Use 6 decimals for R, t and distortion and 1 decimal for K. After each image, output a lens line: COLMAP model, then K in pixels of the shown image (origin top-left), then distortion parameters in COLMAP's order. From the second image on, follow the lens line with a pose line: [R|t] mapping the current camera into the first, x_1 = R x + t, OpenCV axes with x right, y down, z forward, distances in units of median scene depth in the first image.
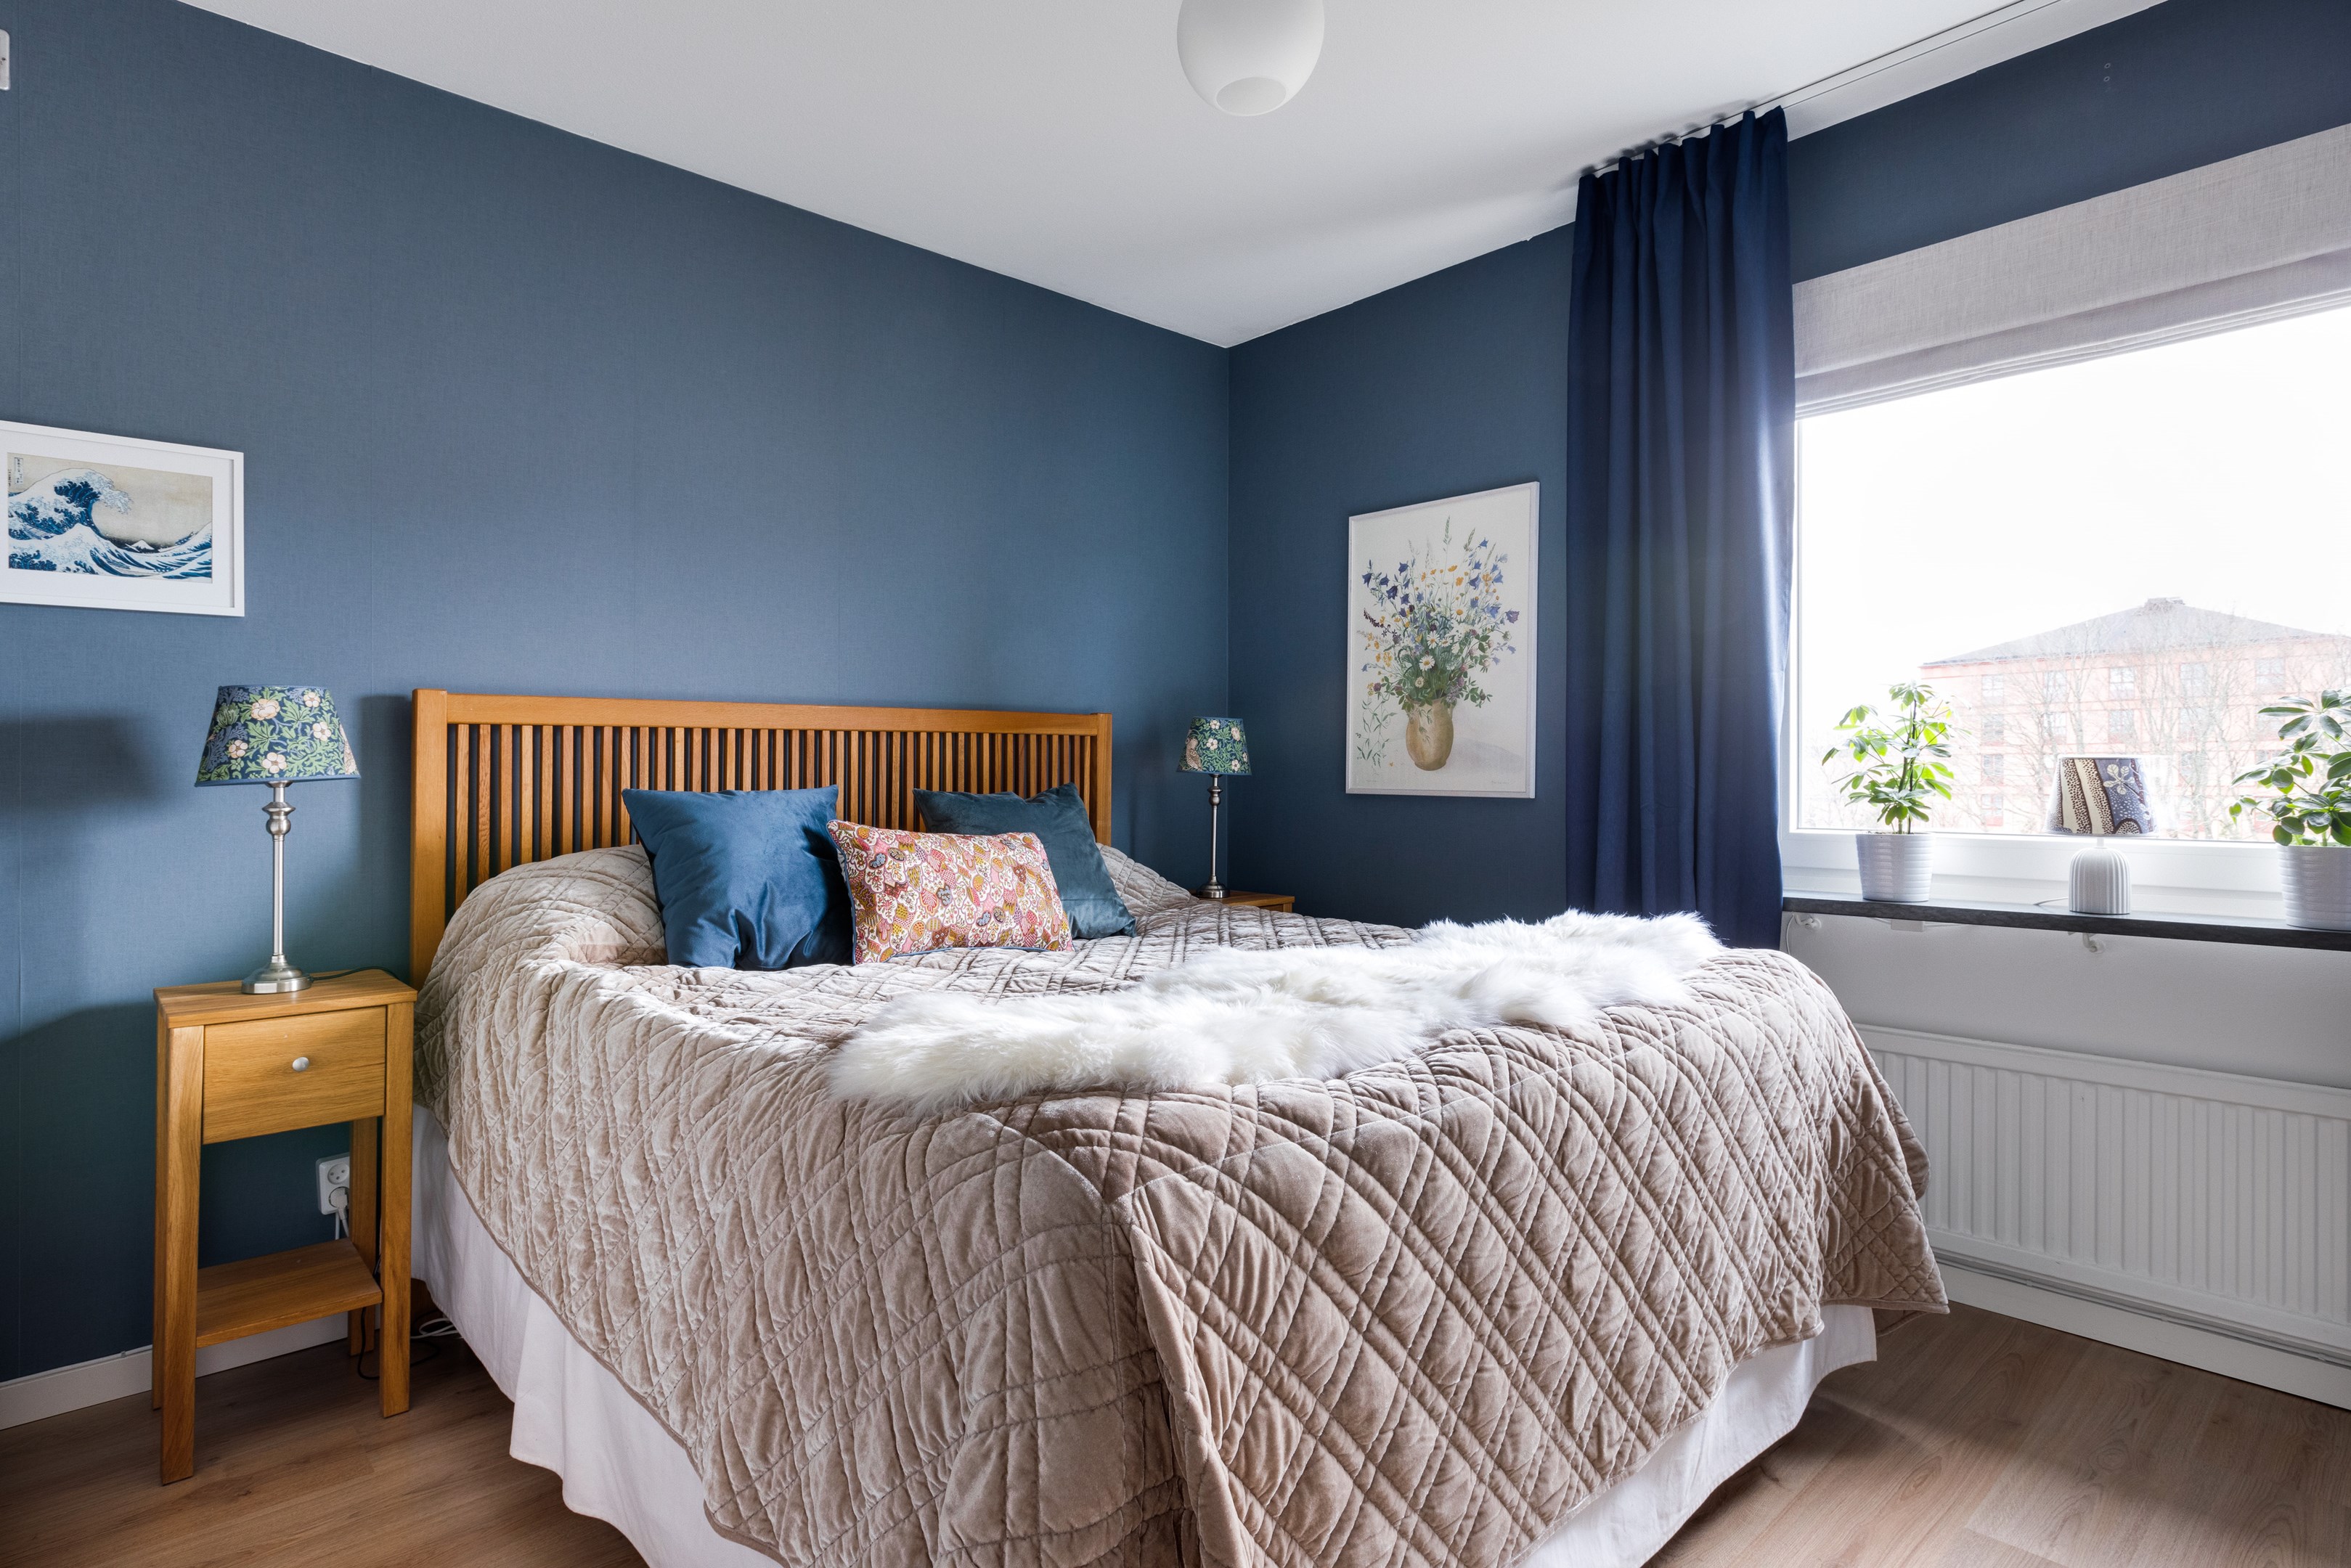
lens RADIAL K [[1247.1, 0, 1173.4], [0, 1247.1, 775.8], [0, 0, 1]] dist [0.000041, 0.006188]
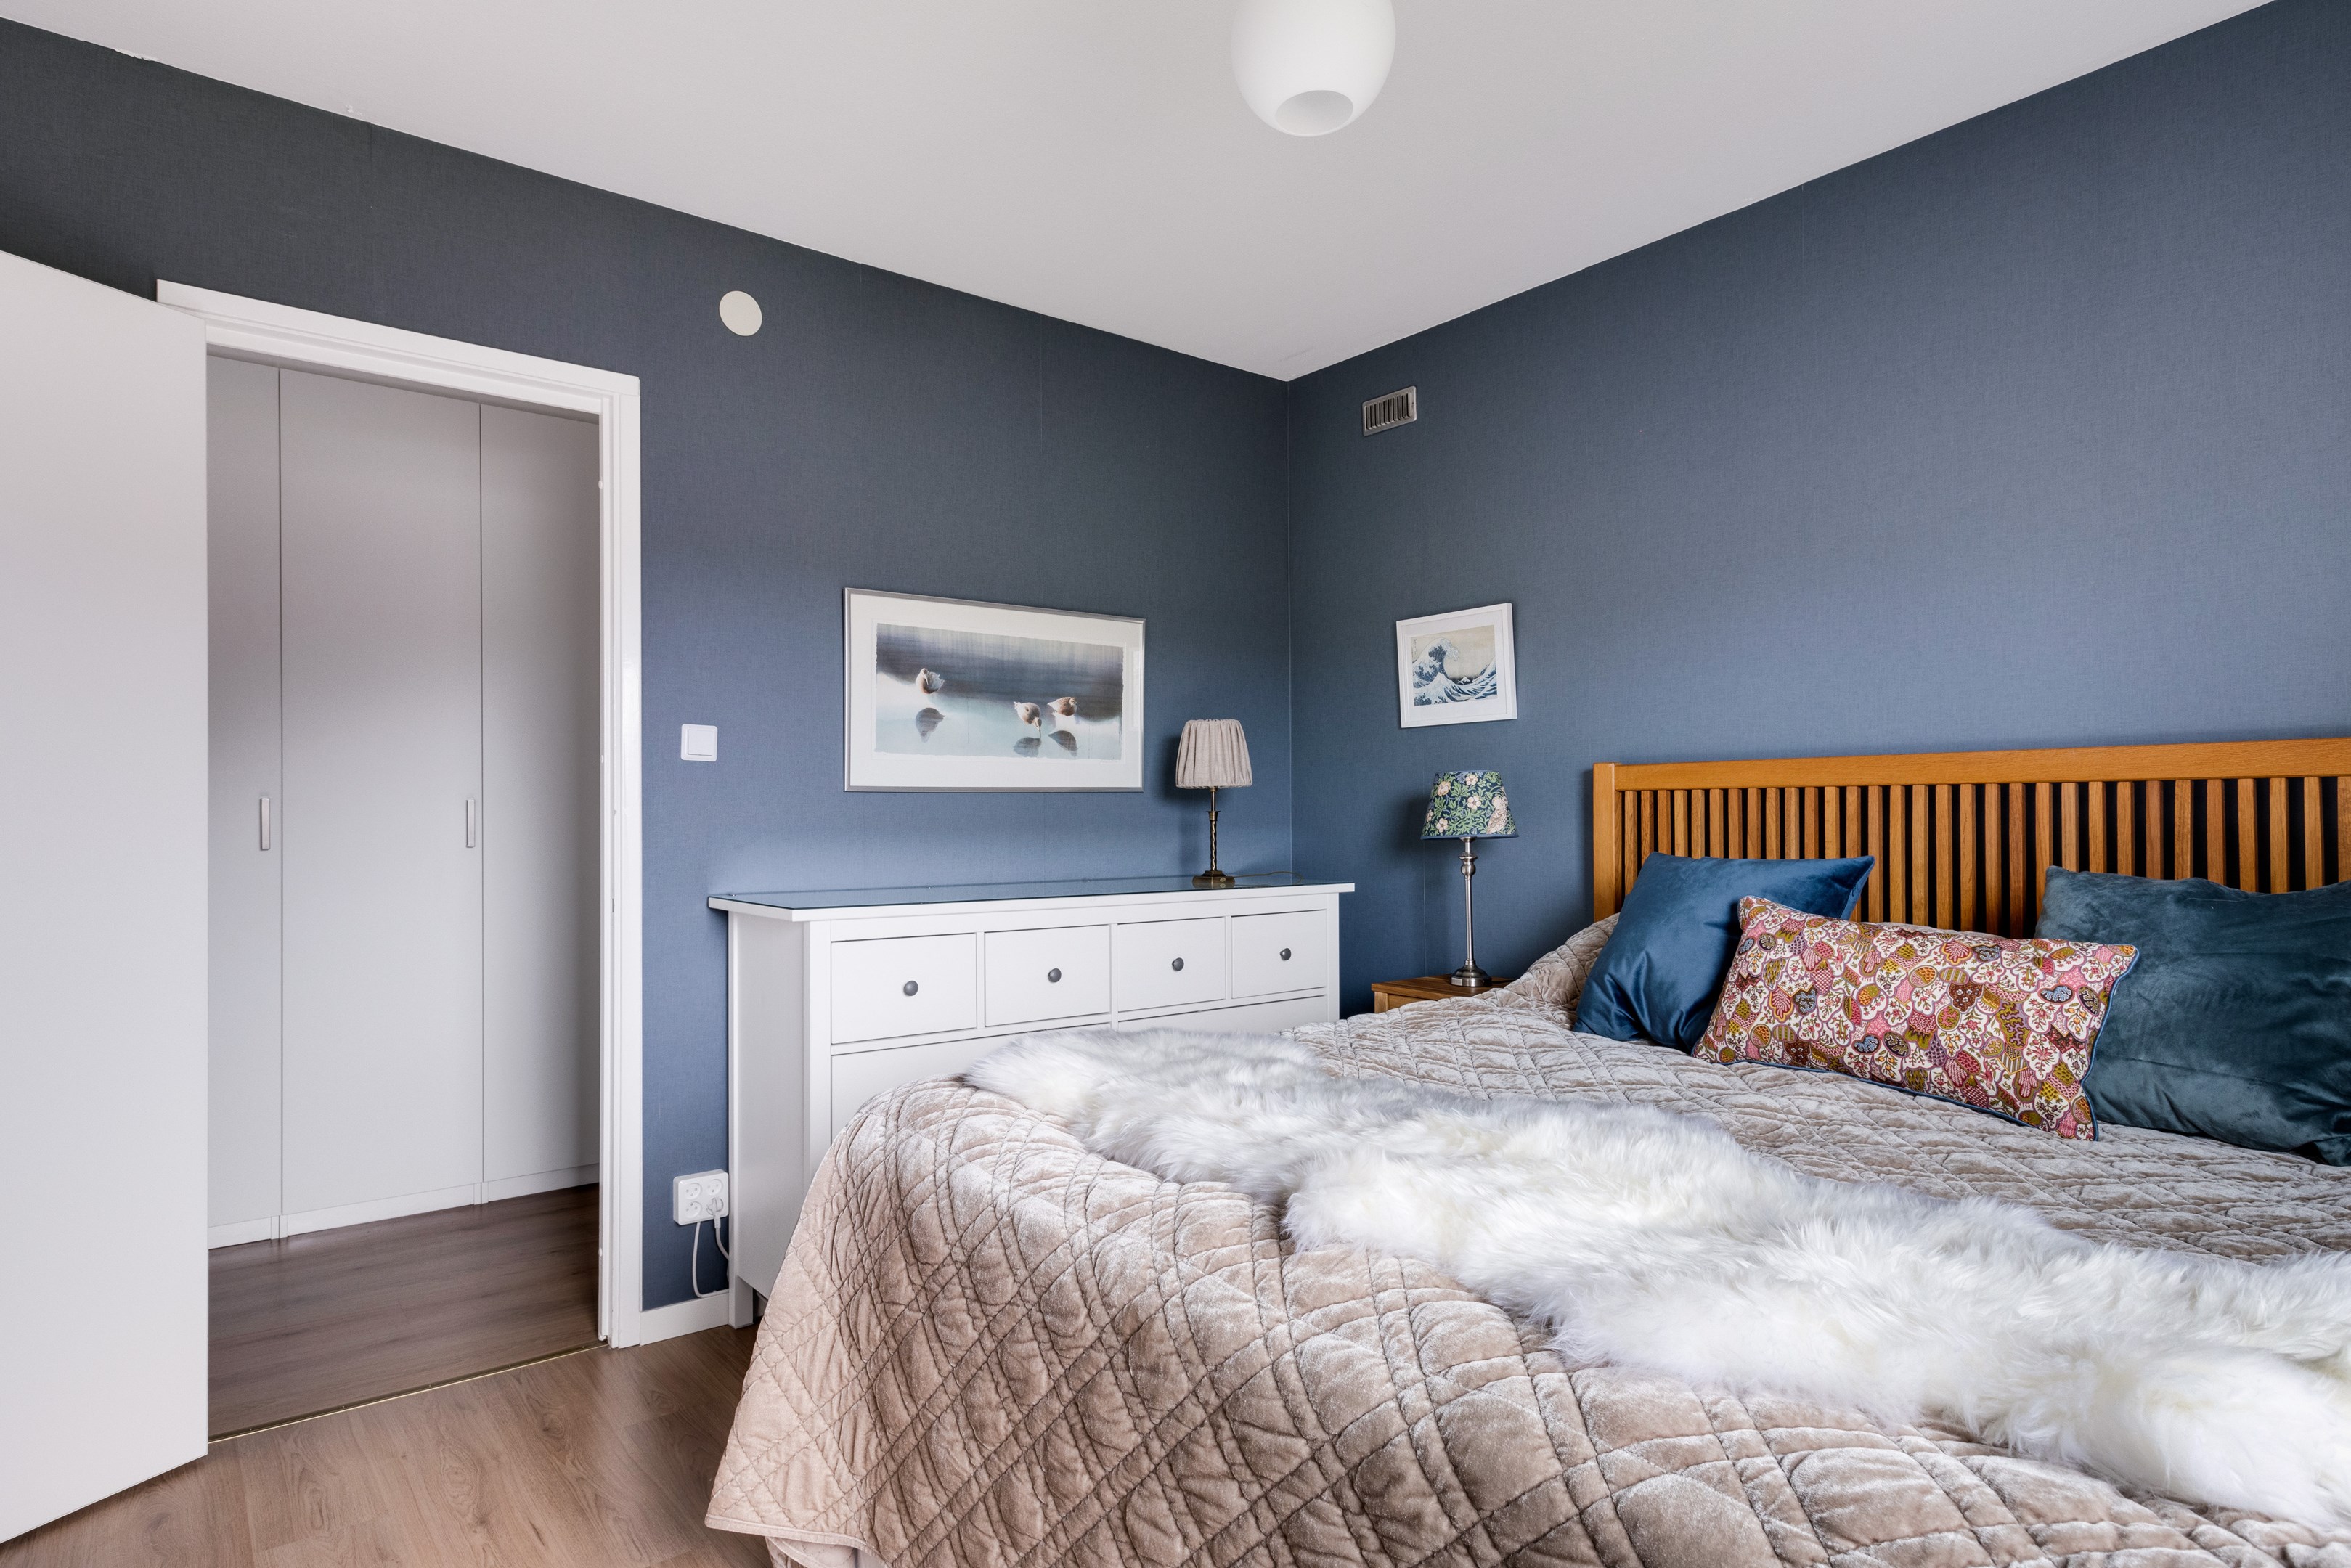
lens RADIAL K [[1274.5, 0, 1166.7], [0, 1274.5, 793.3], [0, 0, 1]] dist [-0.017621, -0.003444]
pose [[-0.068814, -0.008987, -0.997589, 0.629662], [-0.001453, 0.999959, -0.008908, -0.027436], [0.997628, 0.000836, -0.068824, 0.633341]]
